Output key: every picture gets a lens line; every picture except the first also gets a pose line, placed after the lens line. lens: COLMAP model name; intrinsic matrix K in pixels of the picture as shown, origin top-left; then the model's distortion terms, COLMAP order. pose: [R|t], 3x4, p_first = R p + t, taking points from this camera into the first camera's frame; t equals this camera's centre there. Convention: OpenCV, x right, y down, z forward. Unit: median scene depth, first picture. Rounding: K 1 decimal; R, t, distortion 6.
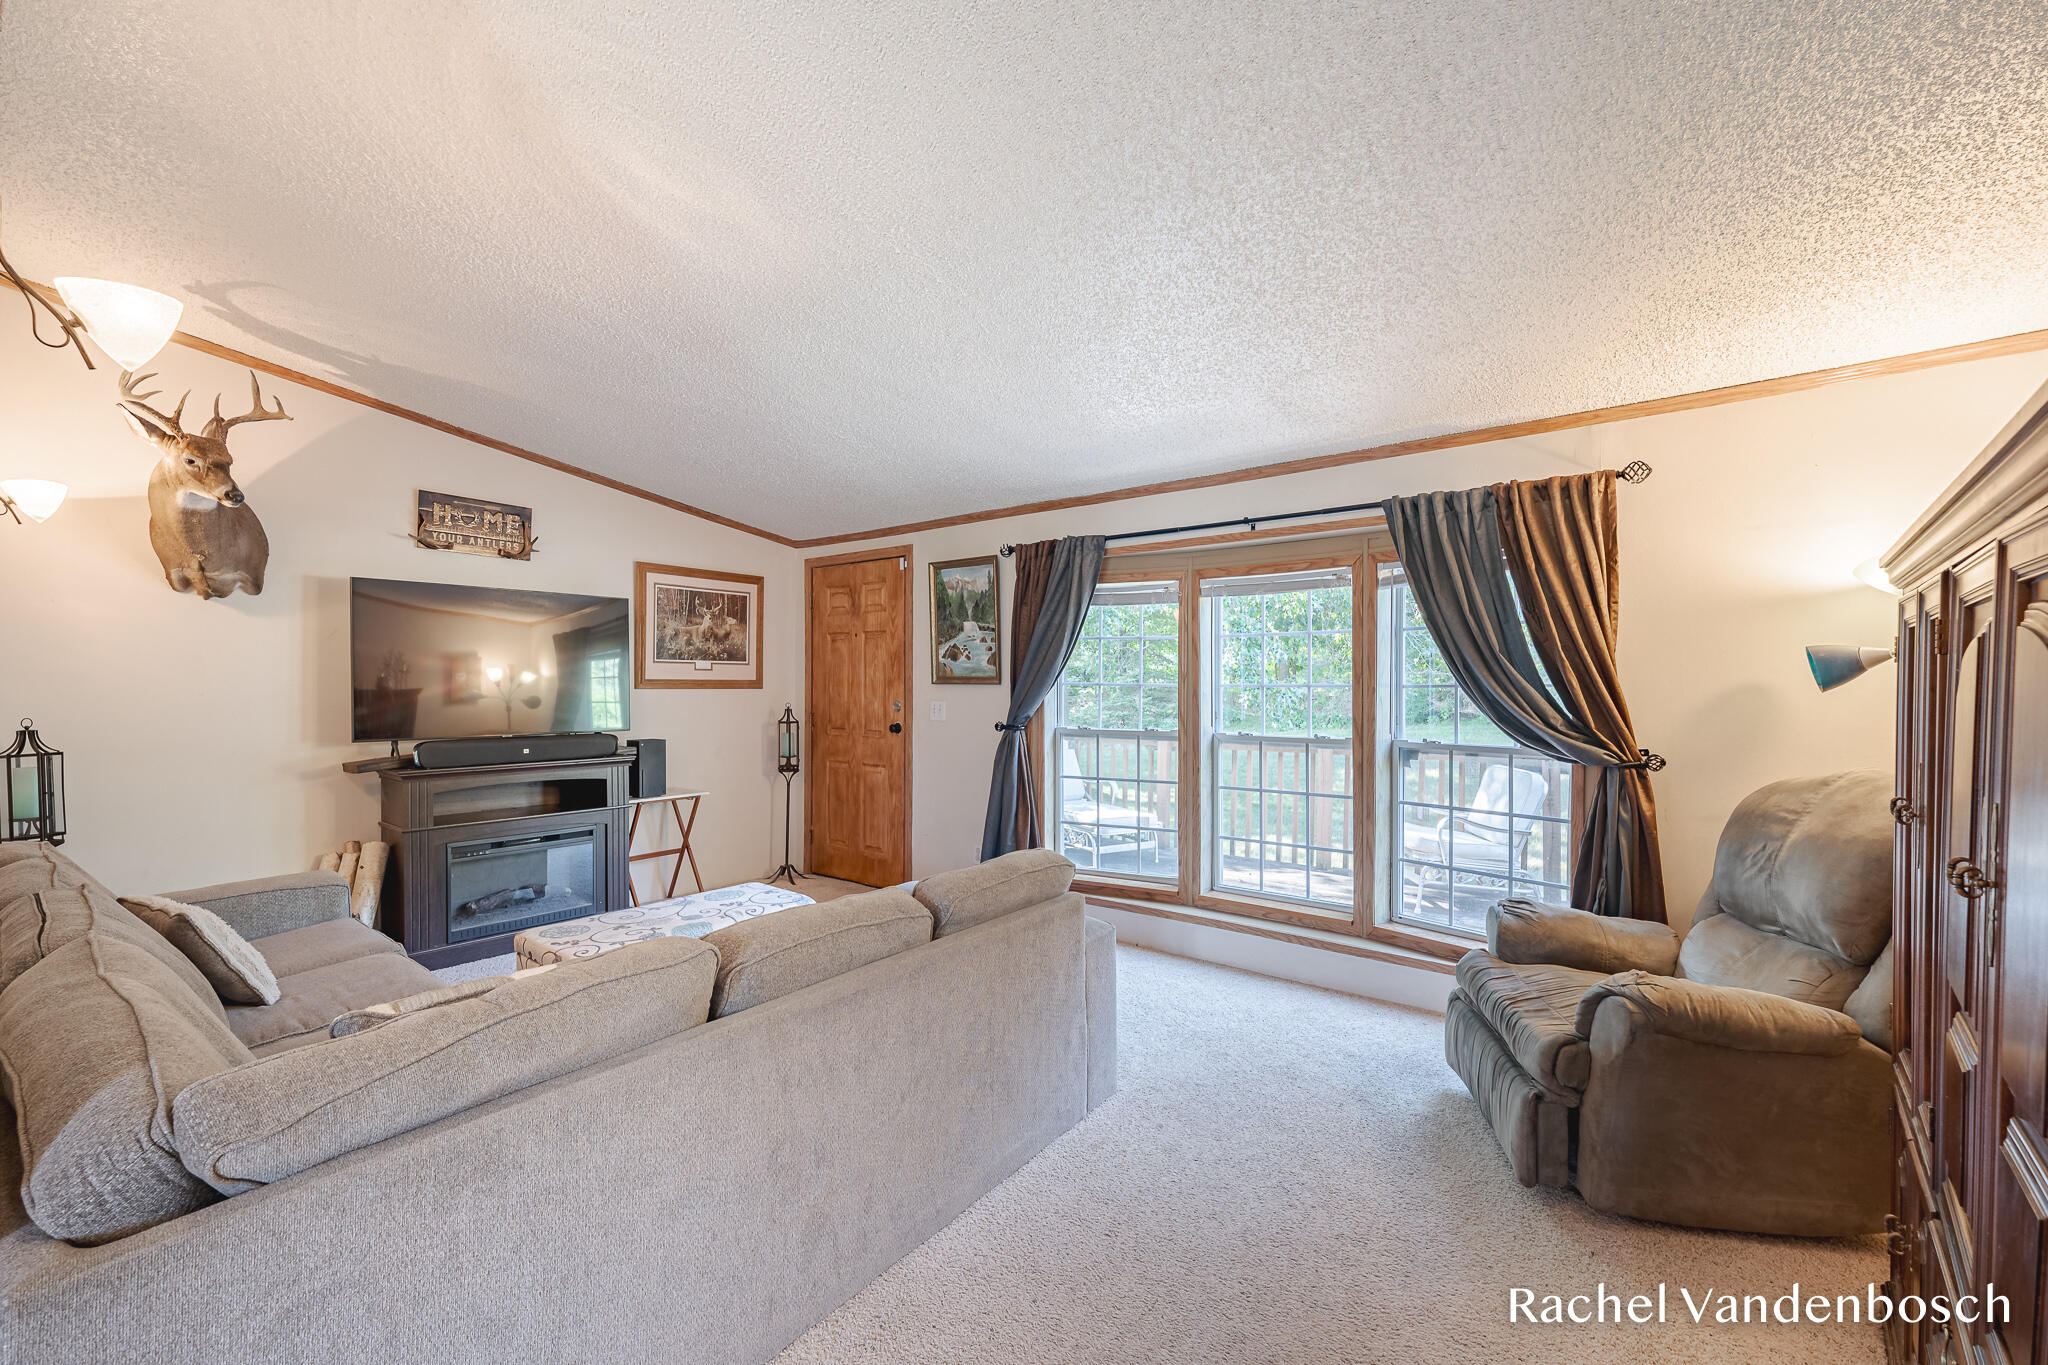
lens RADIAL K [[775.0, 0, 1020.4], [0, 775.0, 688.5], [0, 0, 1]] dist [-0.000406, -0.000116]
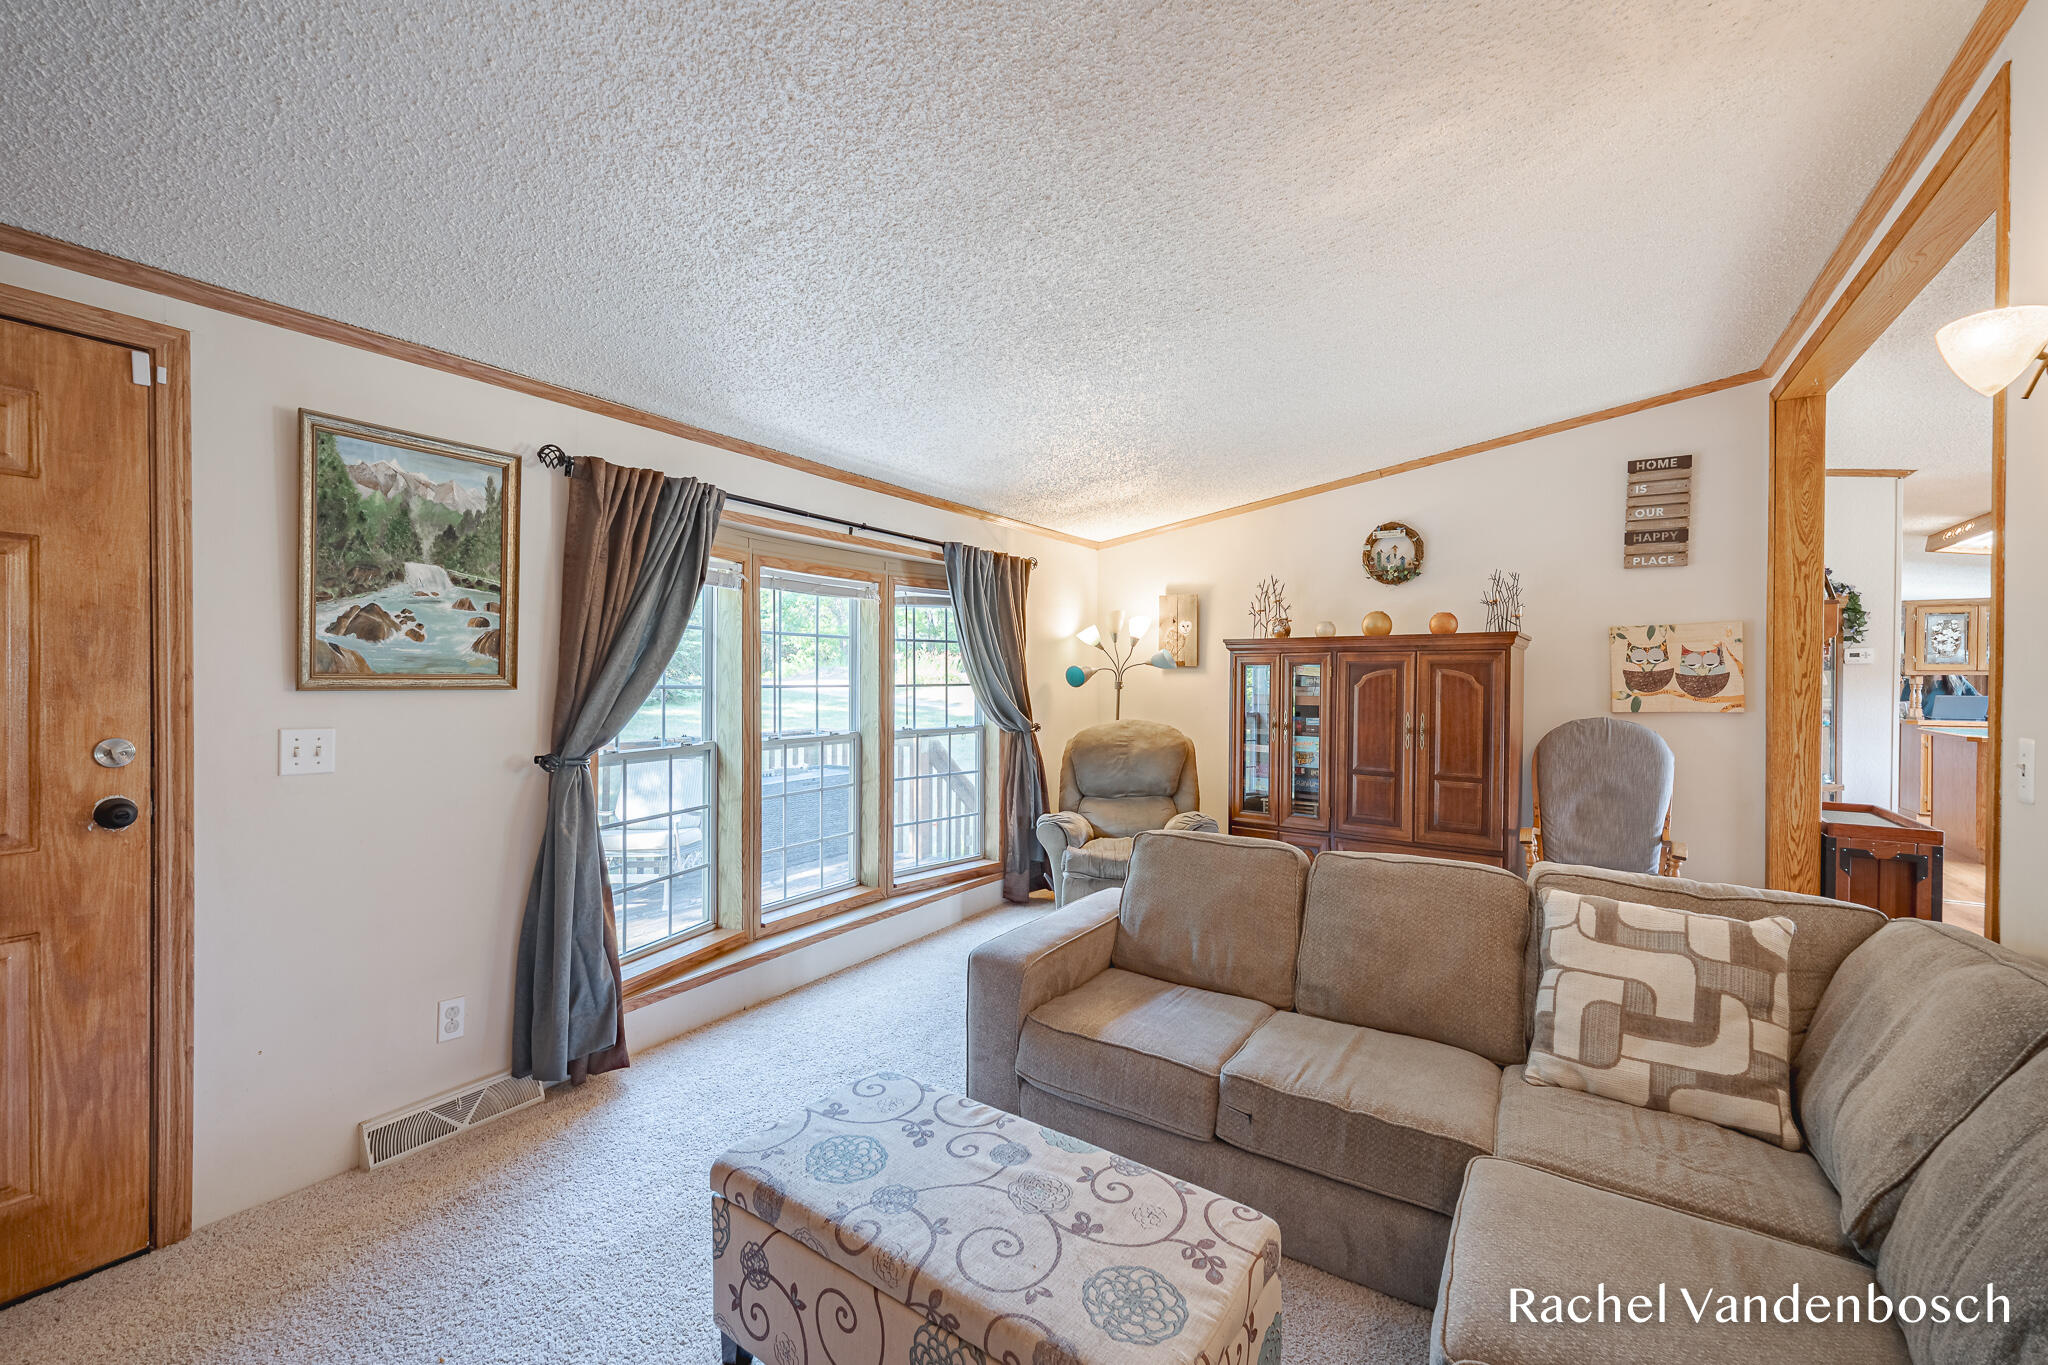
lens RADIAL K [[810.2, 0, 1024.9], [0, 810.2, 684.3], [0, 0, 1]] dist [-0.007374, -0.000061]
pose [[-0.049154, -0.007005, 0.998767, -0.616967], [0.005837, 0.999956, 0.007301, -0.010835], [-0.998774, 0.006189, -0.049111, 0.657890]]
